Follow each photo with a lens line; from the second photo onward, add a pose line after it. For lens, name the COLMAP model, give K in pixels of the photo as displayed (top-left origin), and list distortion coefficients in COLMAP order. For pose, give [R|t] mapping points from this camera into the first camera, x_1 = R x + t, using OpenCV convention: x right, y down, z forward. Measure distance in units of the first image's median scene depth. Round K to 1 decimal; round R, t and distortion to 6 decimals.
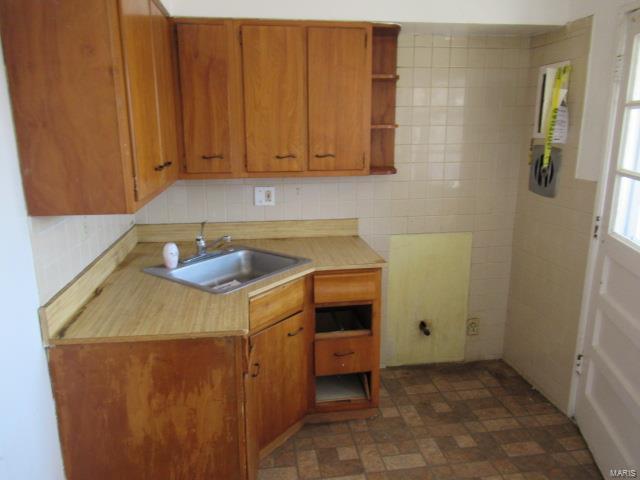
lens RADIAL K [[479.7, 0, 320.0], [0, 479.7, 240.0], [0, 0, 1]] dist [0.000857, -0.001705]
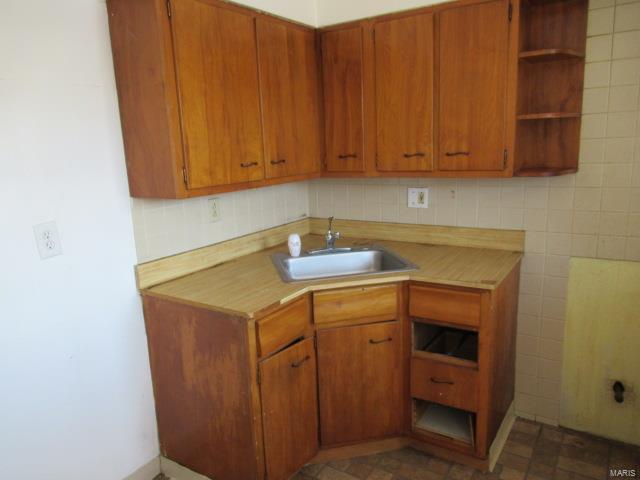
lens RADIAL K [[479.7, 0, 320.0], [0, 479.7, 240.0], [0, 0, 1]] dist [0.000857, -0.001705]
pose [[0.747603, 0.104026, -0.655948, 0.428360], [-0.113343, 0.993152, 0.028324, -0.016068], [0.654403, 0.053172, 0.754274, 0.189291]]
